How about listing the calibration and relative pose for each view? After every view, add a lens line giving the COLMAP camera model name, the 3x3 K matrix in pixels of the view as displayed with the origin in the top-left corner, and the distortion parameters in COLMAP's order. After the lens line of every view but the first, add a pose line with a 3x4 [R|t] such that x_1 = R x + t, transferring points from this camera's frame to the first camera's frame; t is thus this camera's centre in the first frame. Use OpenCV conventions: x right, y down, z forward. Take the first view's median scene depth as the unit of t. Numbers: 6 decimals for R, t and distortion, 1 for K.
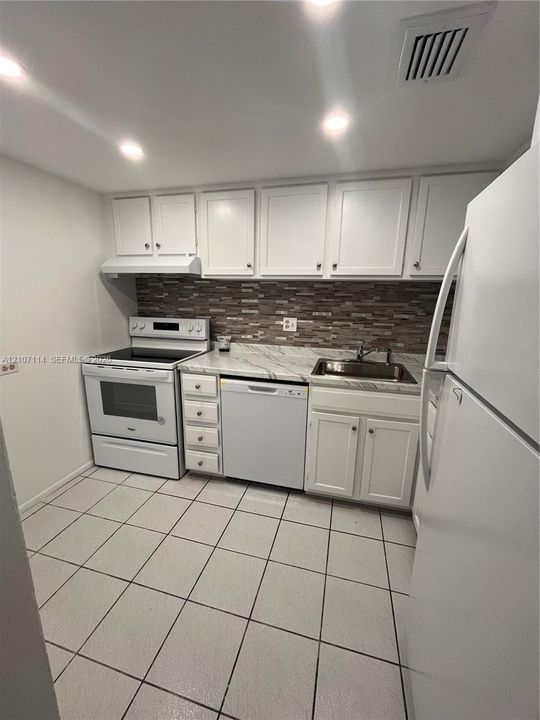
lens RADIAL K [[294.7, 0, 270.0], [0, 294.7, 360.0], [0, 0, 1]] dist [-0.001789, -0.000130]
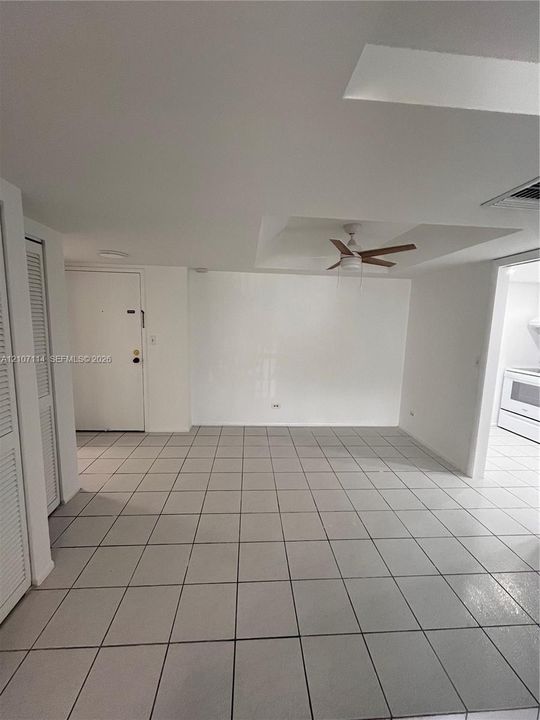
lens RADIAL K [[294.7, 0, 270.0], [0, 294.7, 360.0], [0, 0, 1]] dist [-0.001789, -0.000130]
pose [[0.328858, 0.121123, -0.936580, 0.649298], [-0.228664, 0.972443, 0.045472, 0.205754], [0.916278, 0.199208, 0.347492, -1.086583]]
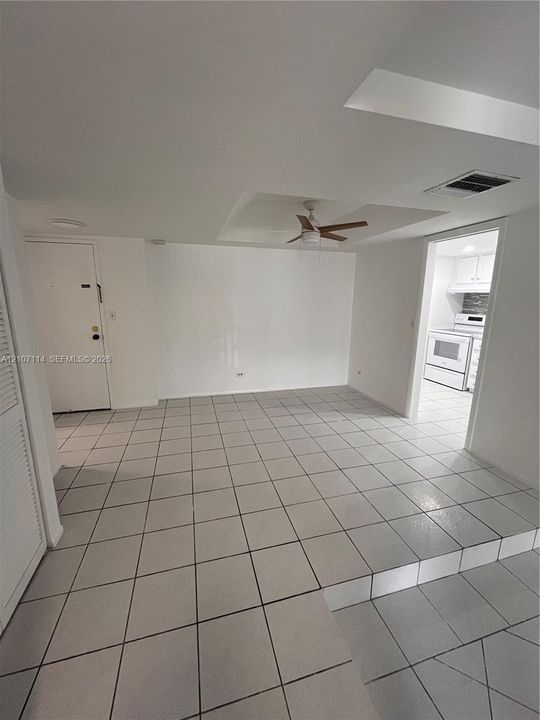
lens RADIAL K [[294.7, 0, 270.0], [0, 294.7, 360.0], [0, 0, 1]] dist [-0.001789, -0.000130]
pose [[0.510645, 0.171360, -0.842542, 0.702013], [-0.187349, 0.978567, 0.085477, 0.261936], [0.839132, 0.114201, 0.531805, -1.241223]]
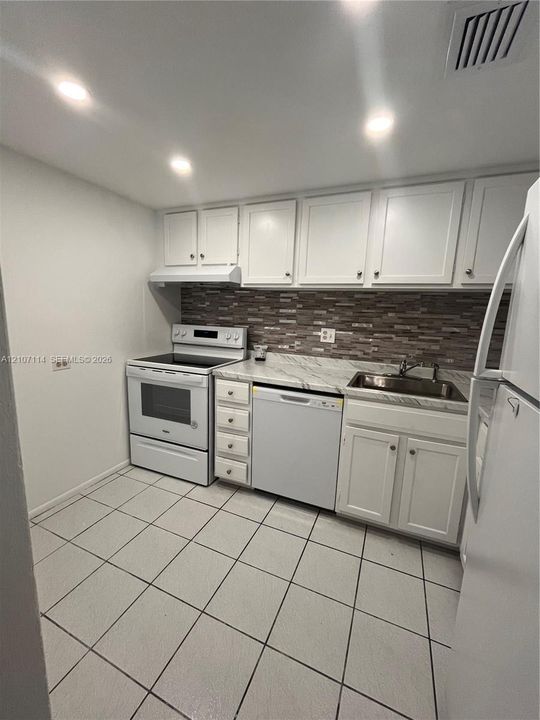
lens RADIAL K [[294.7, 0, 270.0], [0, 294.7, 360.0], [0, 0, 1]] dist [-0.001789, -0.000130]
pose [[0.989104, 0.042131, -0.141064, 0.020937], [-0.050237, 0.997254, -0.054404, 0.024002], [0.138384, 0.060898, 0.988505, 0.021226]]
